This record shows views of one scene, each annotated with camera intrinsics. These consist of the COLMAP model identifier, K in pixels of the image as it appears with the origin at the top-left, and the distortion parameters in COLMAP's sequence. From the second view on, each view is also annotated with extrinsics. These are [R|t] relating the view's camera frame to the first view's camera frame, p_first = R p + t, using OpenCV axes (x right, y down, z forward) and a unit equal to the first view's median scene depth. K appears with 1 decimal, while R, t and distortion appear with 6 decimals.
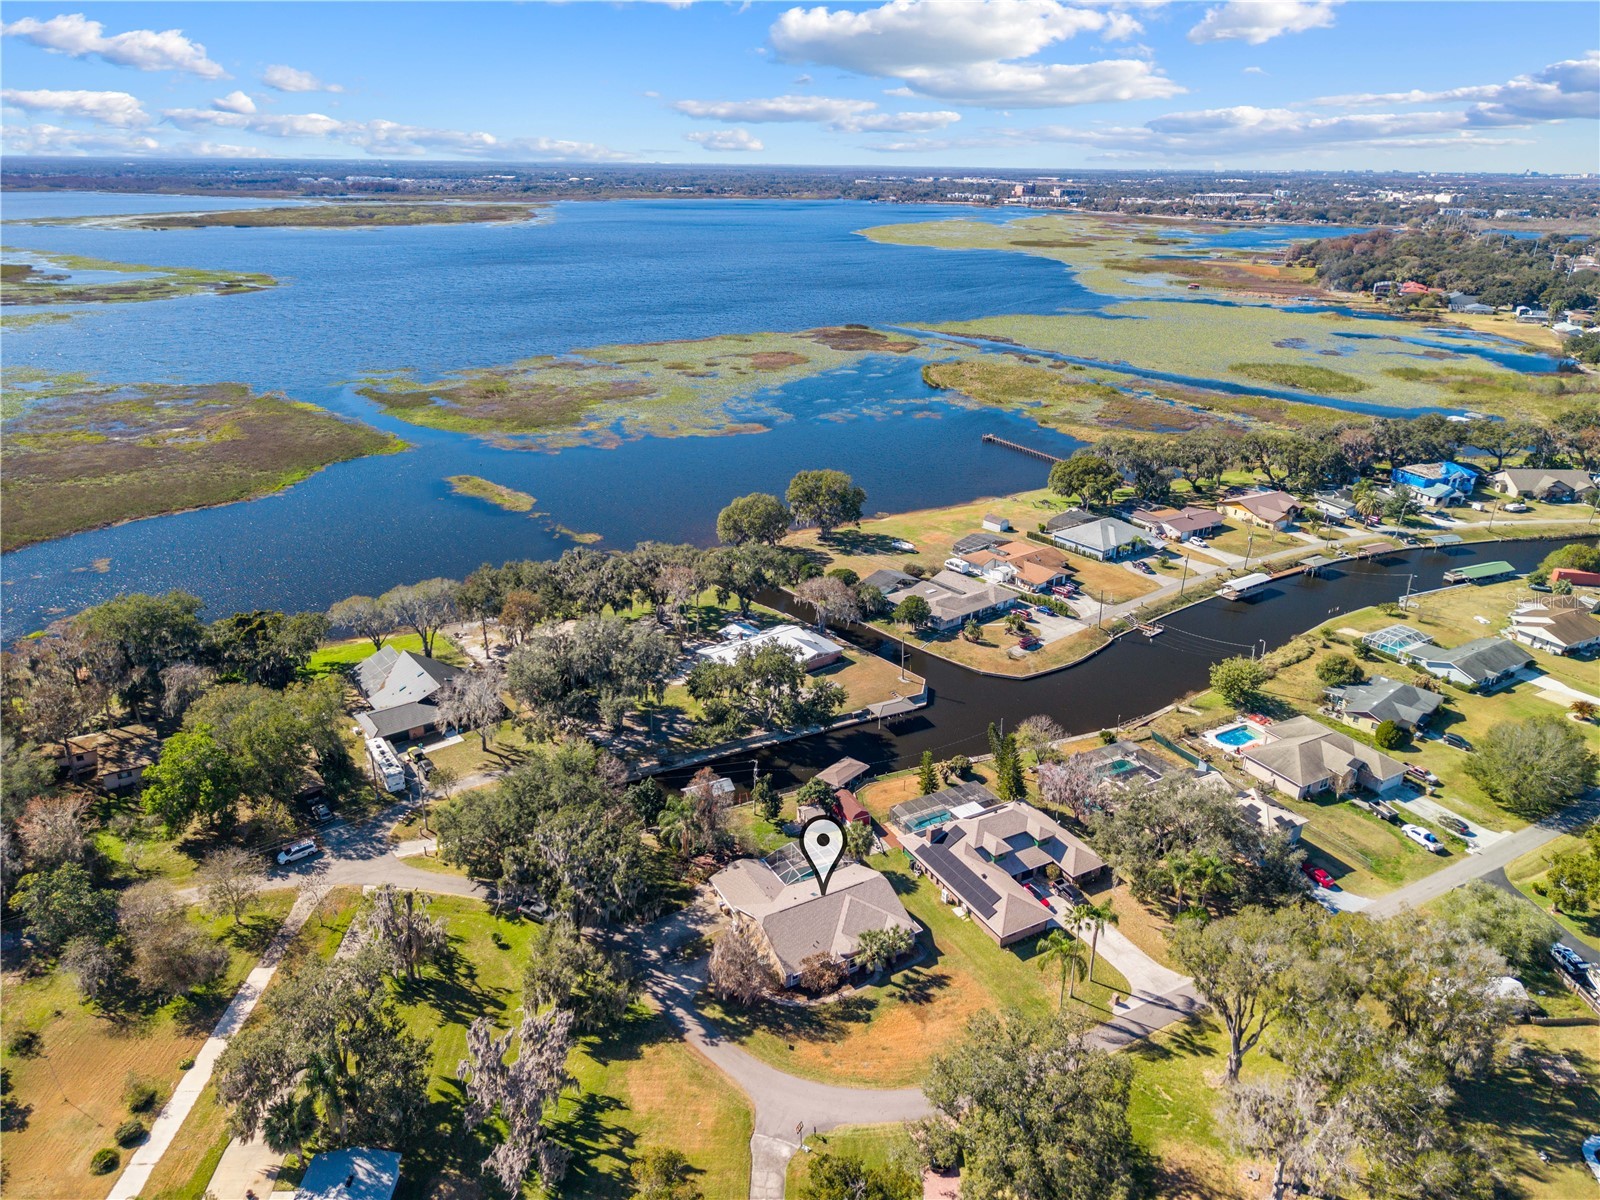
lens RADIAL K [[1078.4, 0, 800.0], [0, 1078.4, 600.0], [0, 0, 1]] dist [0.061134, -0.080319]
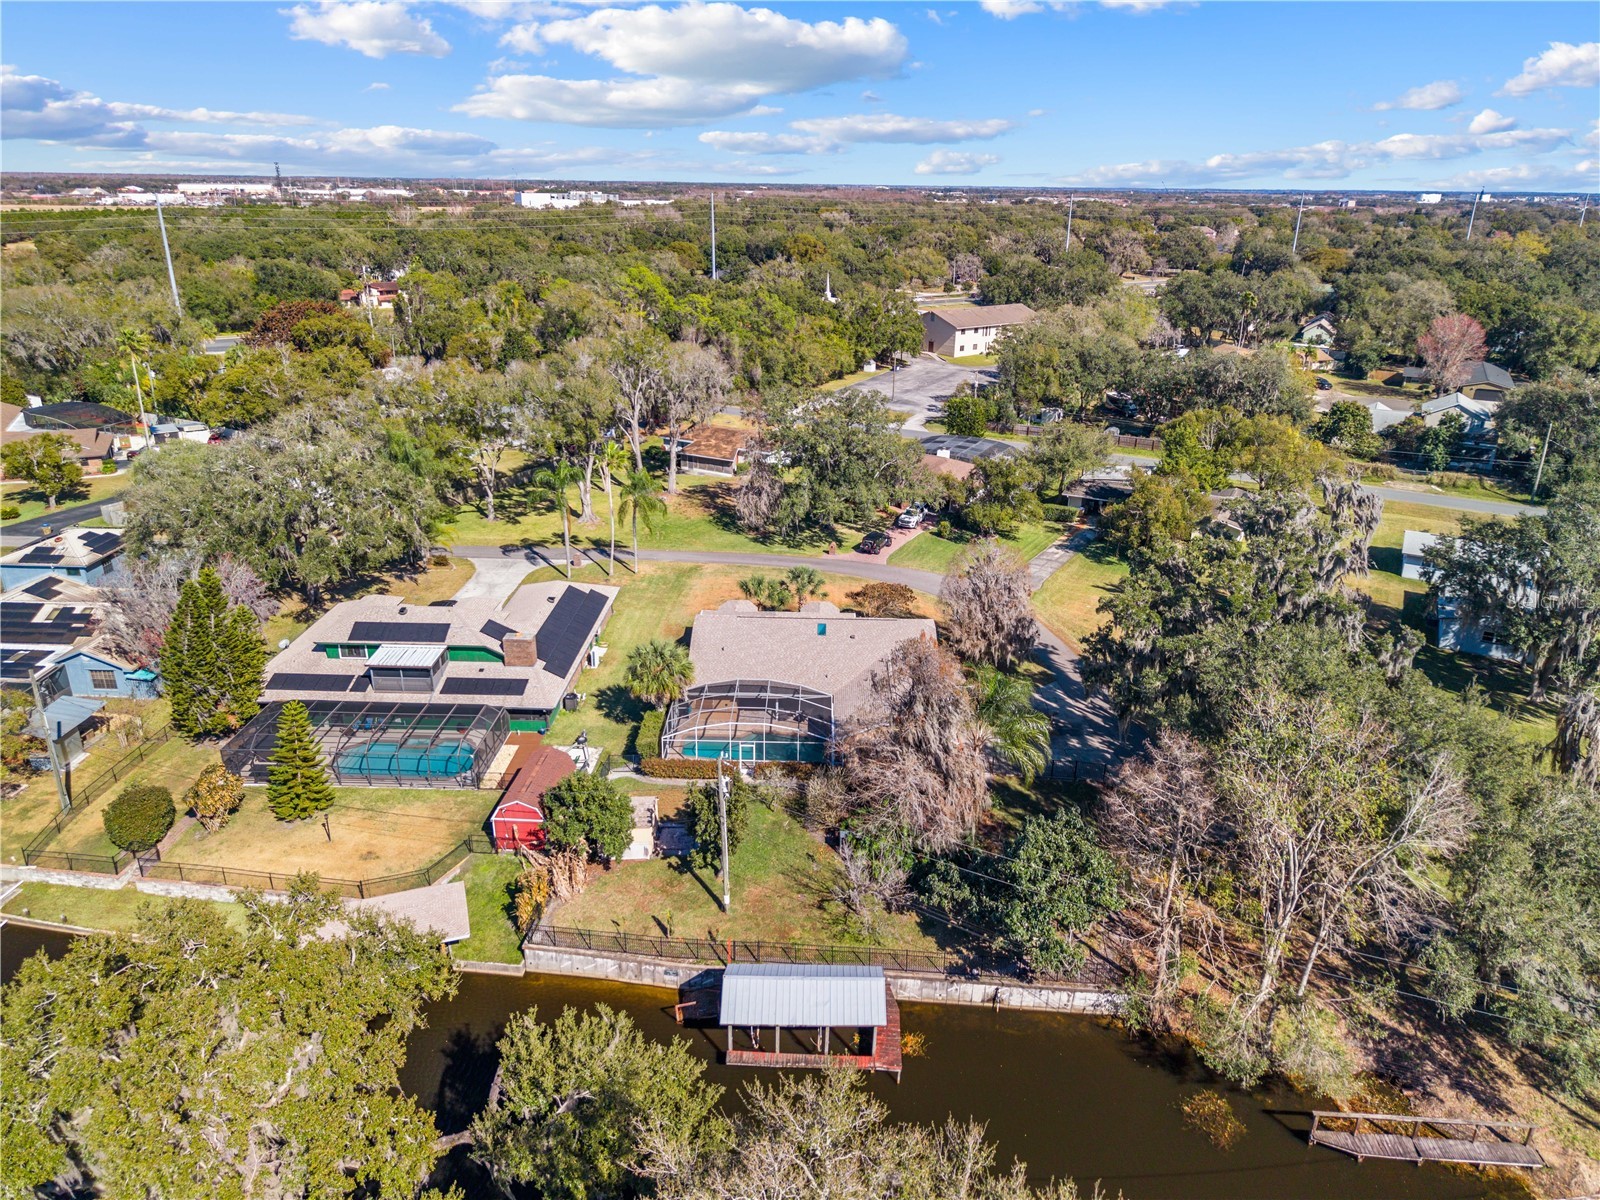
lens RADIAL K [[1073.3, 0, 800.0], [0, 1073.3, 600.0], [0, 0, 1]] dist [0.042503, -0.040771]
pose [[-0.860818, -0.200966, 0.467552, -0.197485], [0.178250, 0.741466, 0.646881, -0.096928], [-0.476675, 0.640188, -0.602445, 1.075360]]
